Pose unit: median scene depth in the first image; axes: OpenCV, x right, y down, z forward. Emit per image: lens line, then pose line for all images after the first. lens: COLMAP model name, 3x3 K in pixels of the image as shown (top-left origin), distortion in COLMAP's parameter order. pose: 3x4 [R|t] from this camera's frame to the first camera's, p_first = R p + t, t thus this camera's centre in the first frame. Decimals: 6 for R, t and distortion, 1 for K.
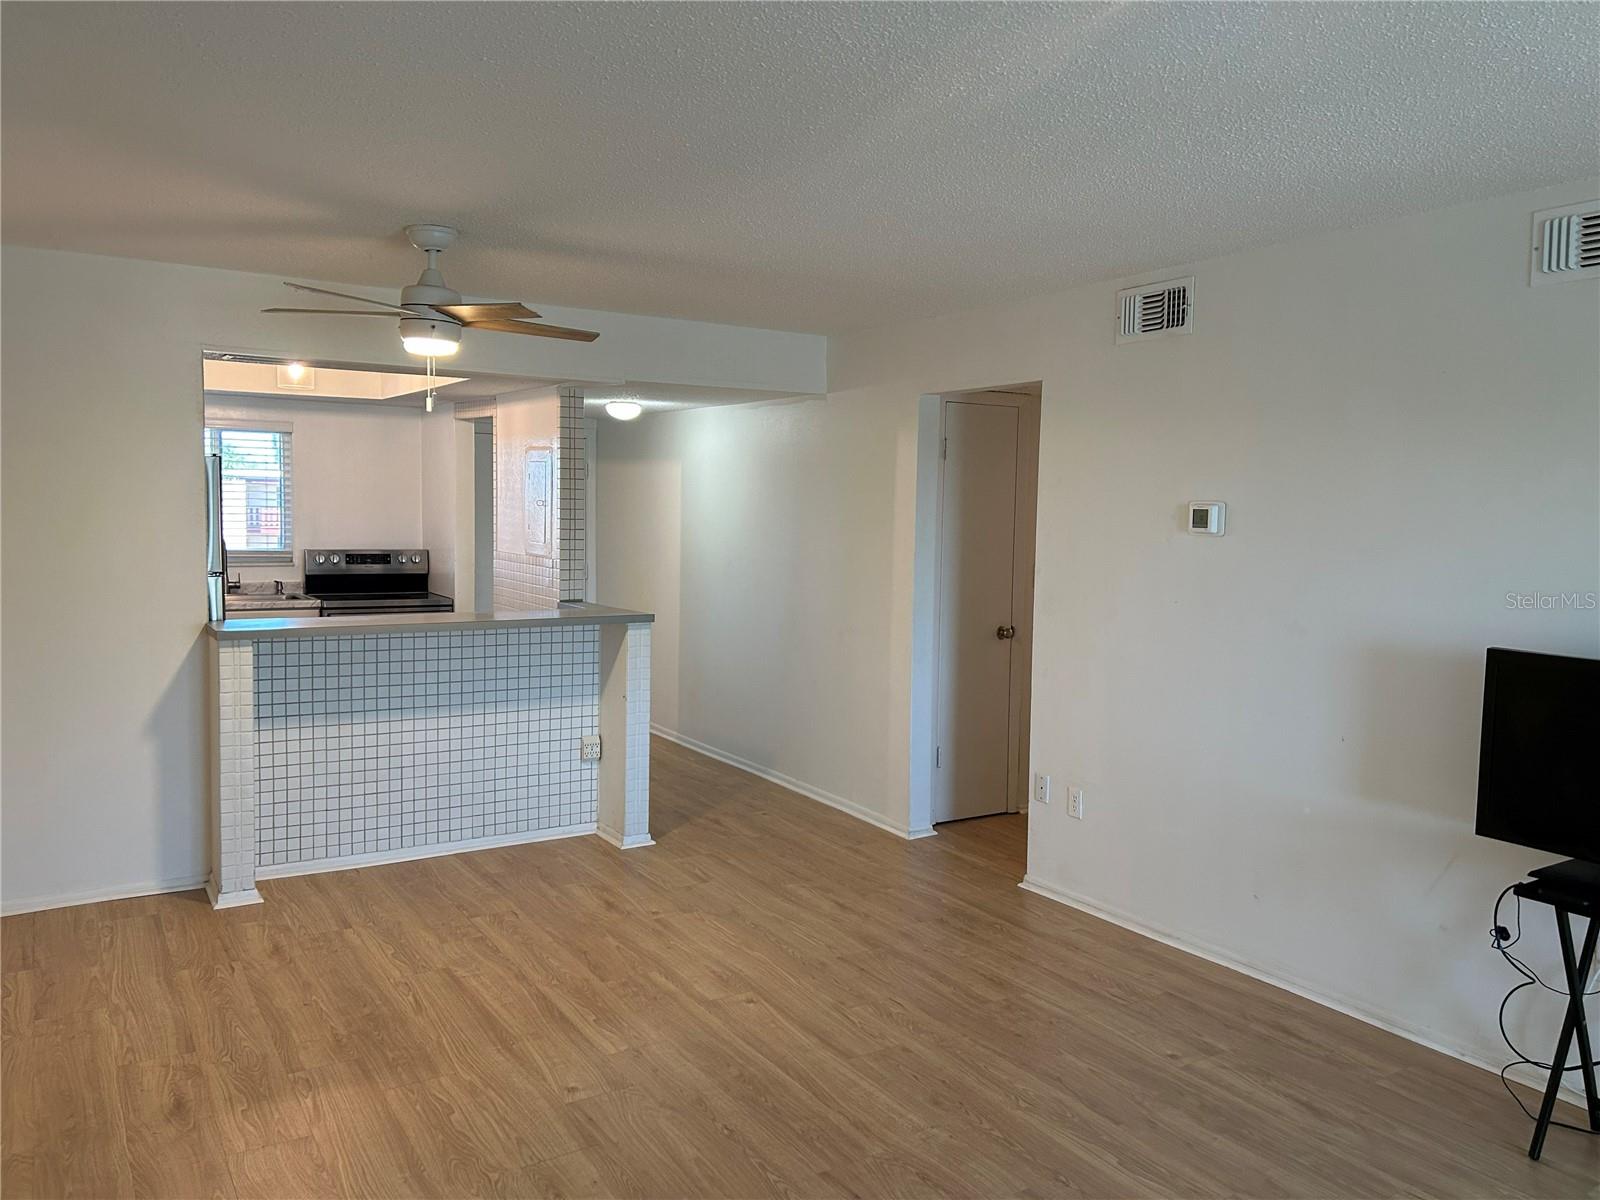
lens RADIAL K [[1196.2, 0, 800.0], [0, 1196.2, 600.0], [0, 0, 1]] dist [0.046195, -0.053164]
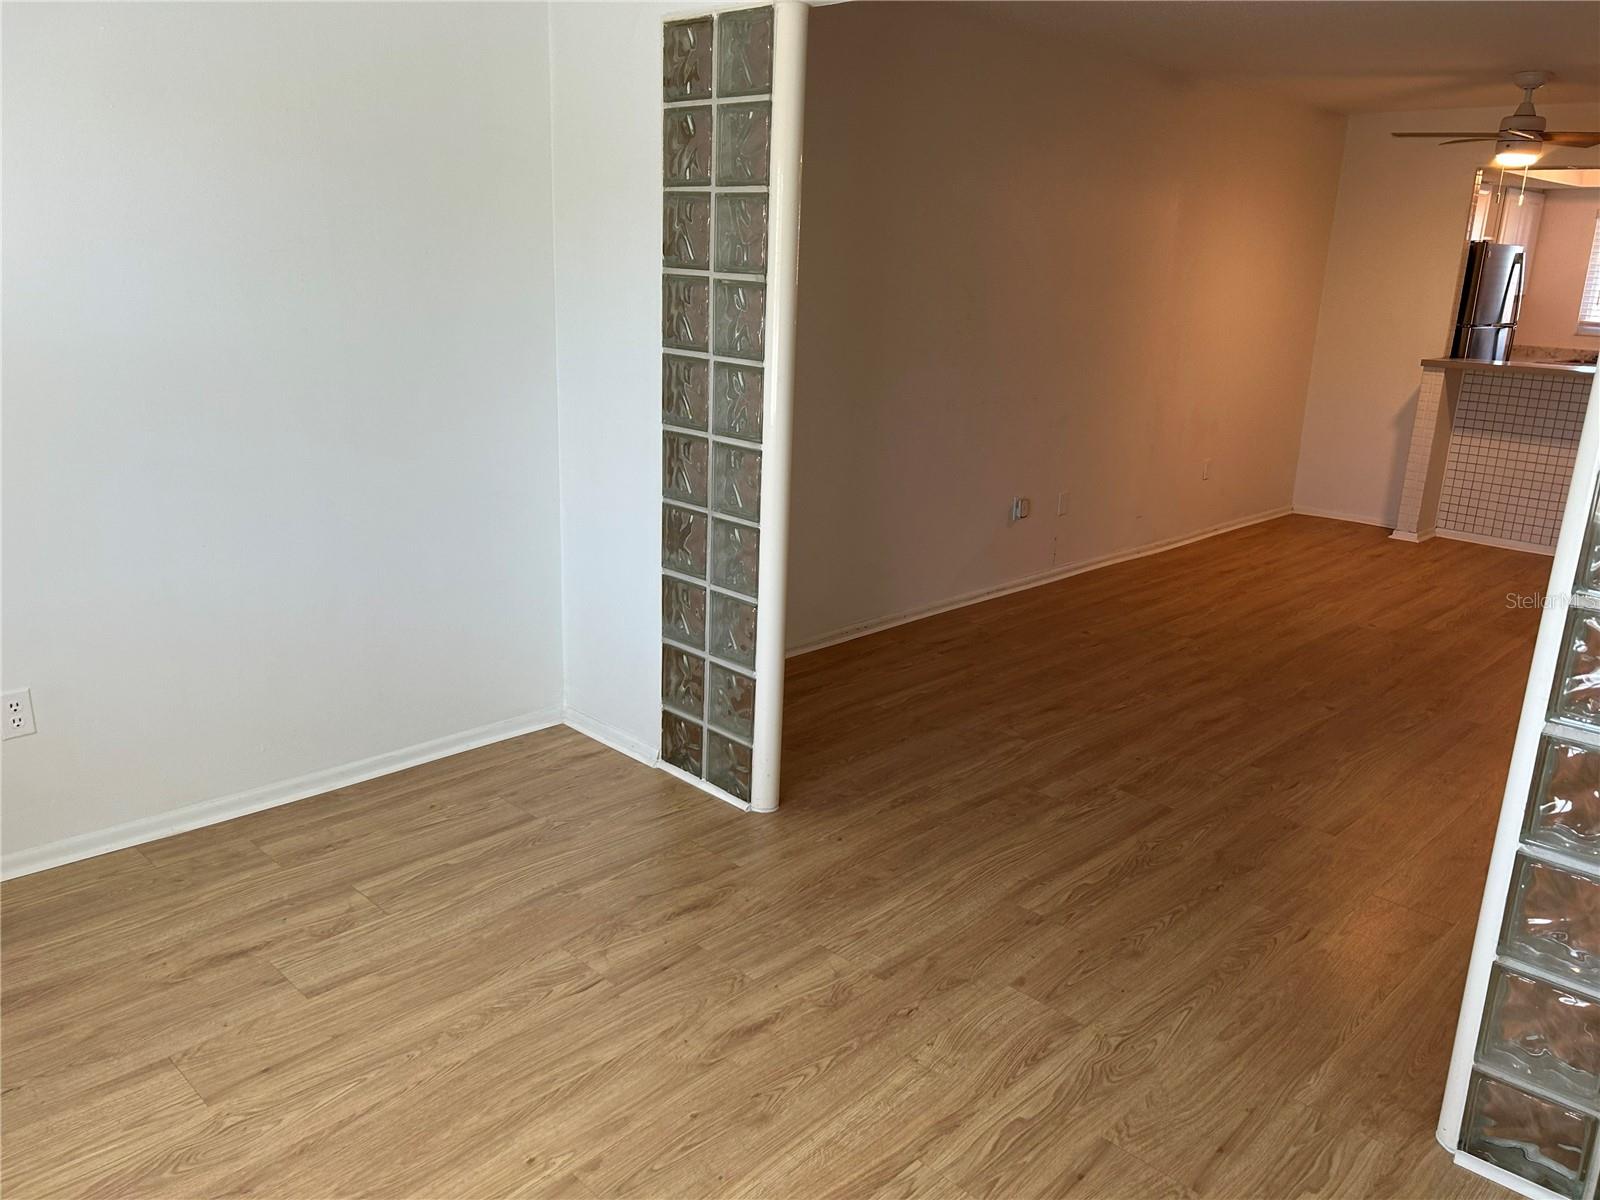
lens RADIAL K [[1196.2, 0, 800.0], [0, 1196.2, 600.0], [0, 0, 1]] dist [0.046195, -0.053164]
pose [[0.221835, 0.253817, -0.941470, 0.766686], [-0.099263, 0.966389, 0.237146, 0.031202], [0.970019, 0.040846, 0.239574, -0.118540]]
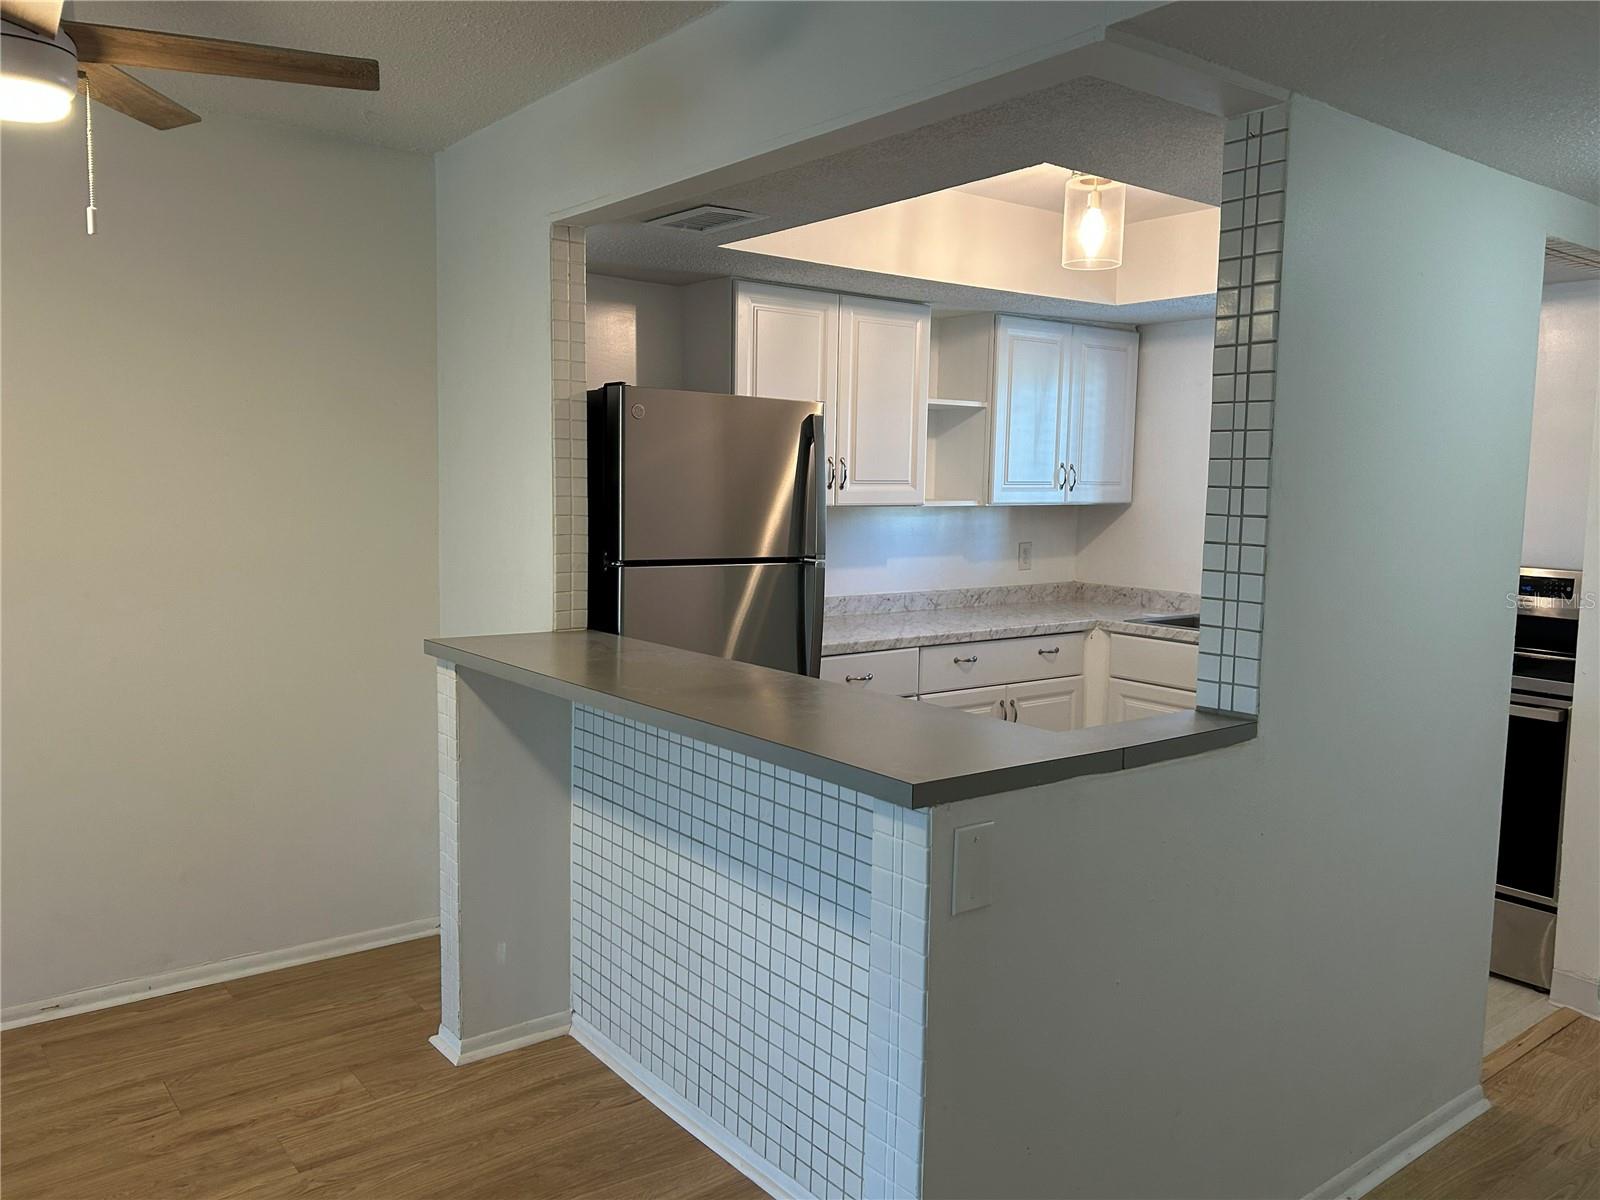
lens RADIAL K [[1196.2, 0, 800.0], [0, 1196.2, 600.0], [0, 0, 1]] dist [0.046195, -0.053164]
pose [[0.108117, 0.080317, -0.990888, 0.177010], [-0.092311, 0.993236, 0.070435, -0.054541], [0.989843, 0.083855, 0.114800, 0.983413]]
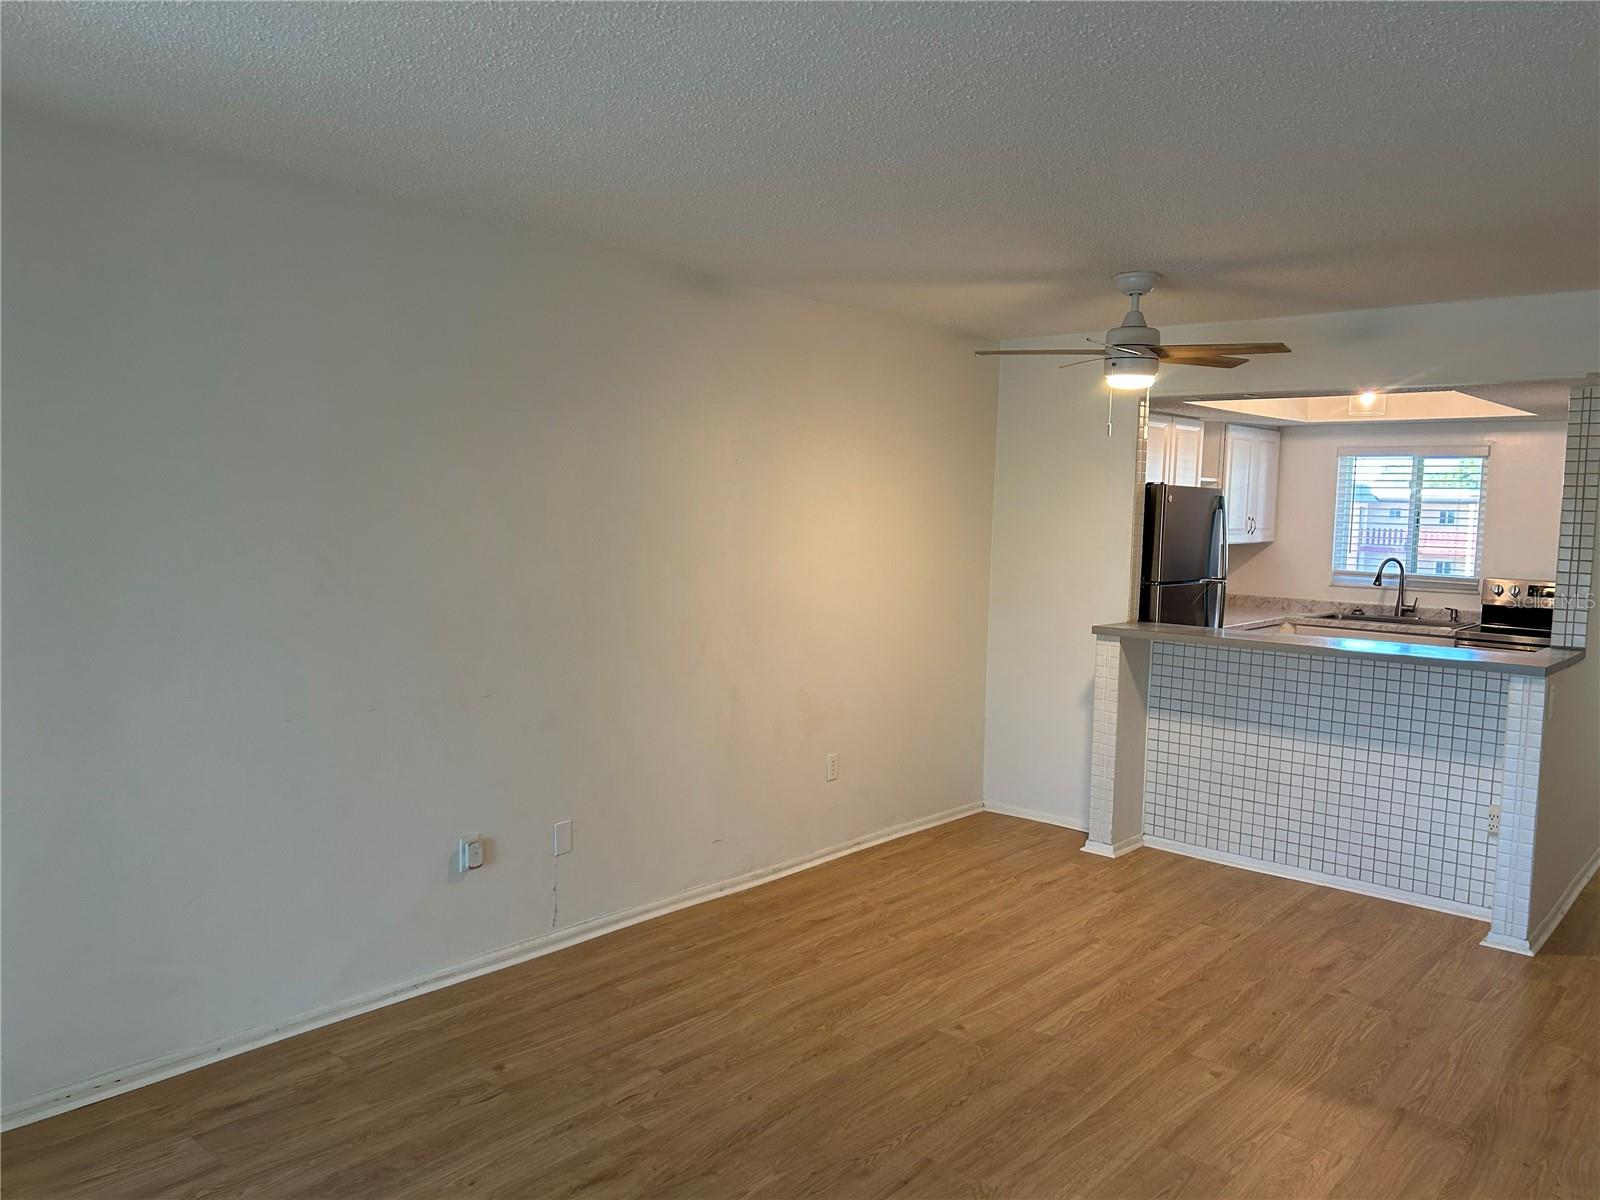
lens RADIAL K [[1196.2, 0, 800.0], [0, 1196.2, 600.0], [0, 0, 1]] dist [0.046195, -0.053164]
pose [[0.285893, 0.065918, -0.955992, 0.527245], [-0.092693, 0.994855, 0.040878, -0.020265], [0.953768, 0.076927, 0.290532, 0.307437]]
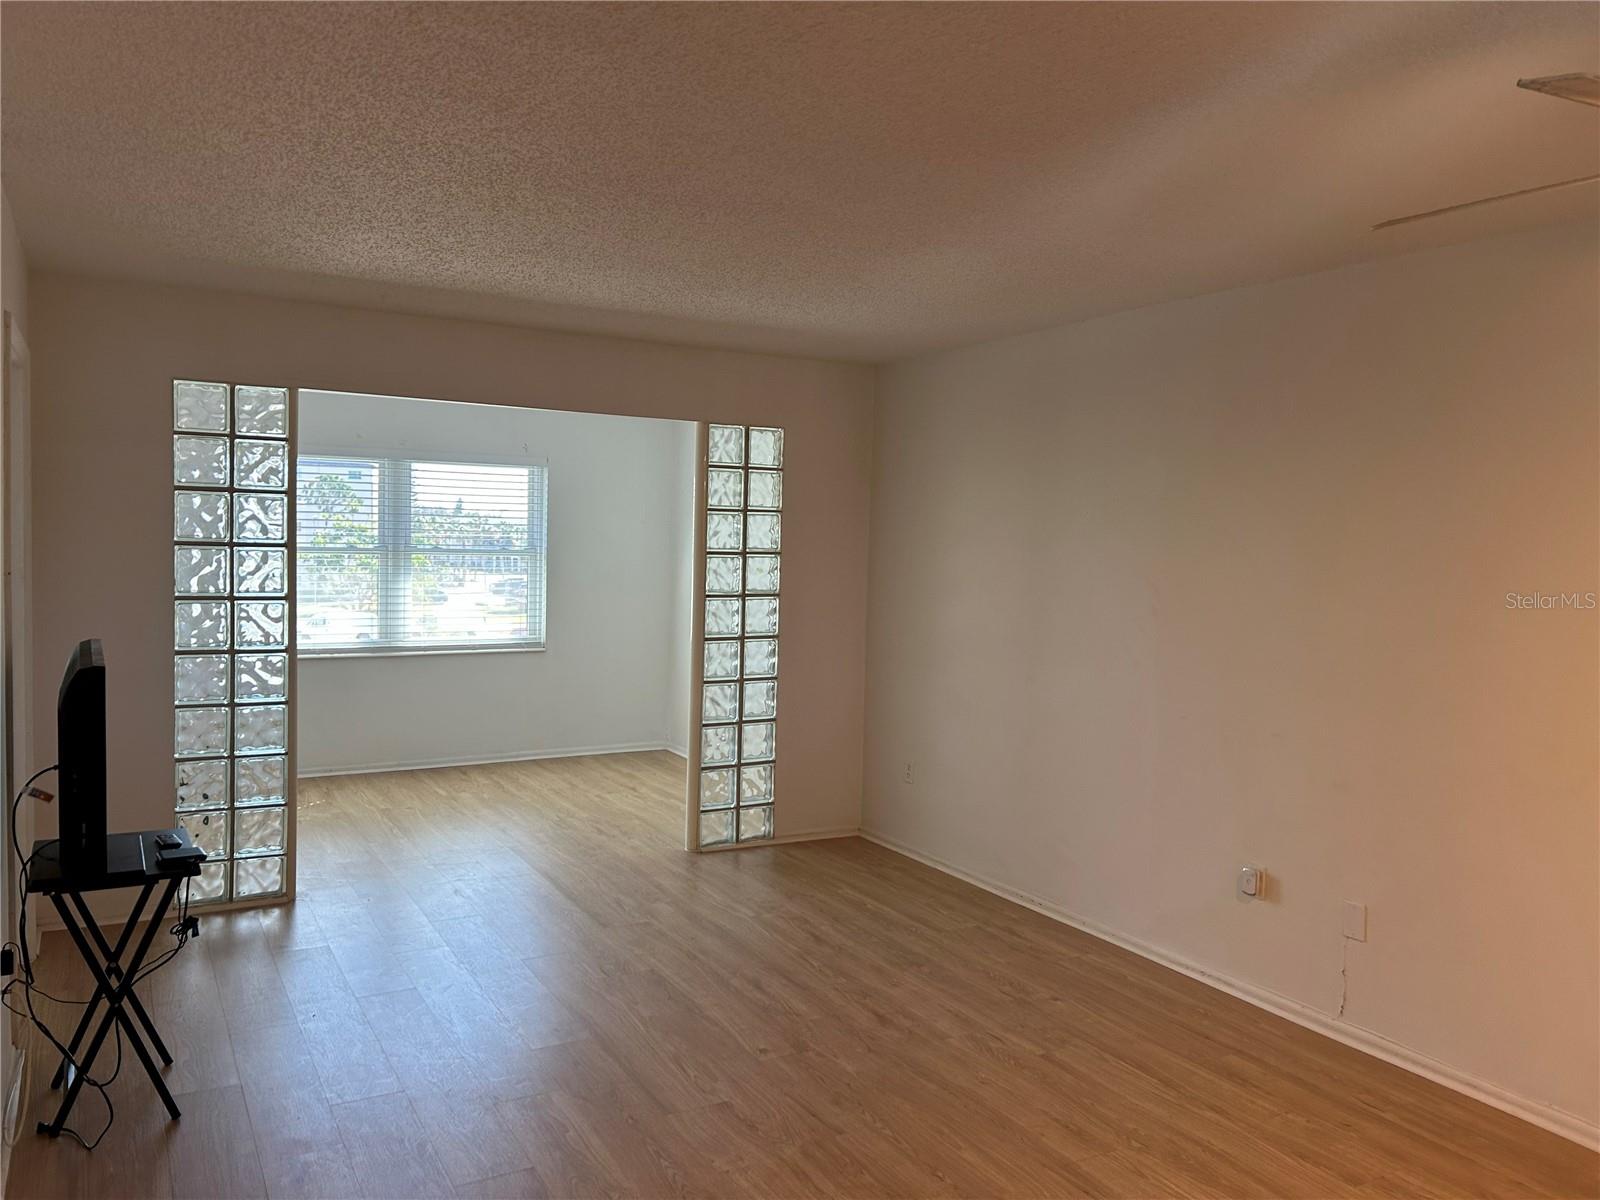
lens RADIAL K [[1196.2, 0, 800.0], [0, 1196.2, 600.0], [0, 0, 1]] dist [0.046195, -0.053164]
pose [[-0.997910, -0.048430, 0.042770, 0.019299], [-0.042604, 0.990865, 0.127948, -0.085111], [-0.048576, 0.125858, -0.990858, 1.133609]]
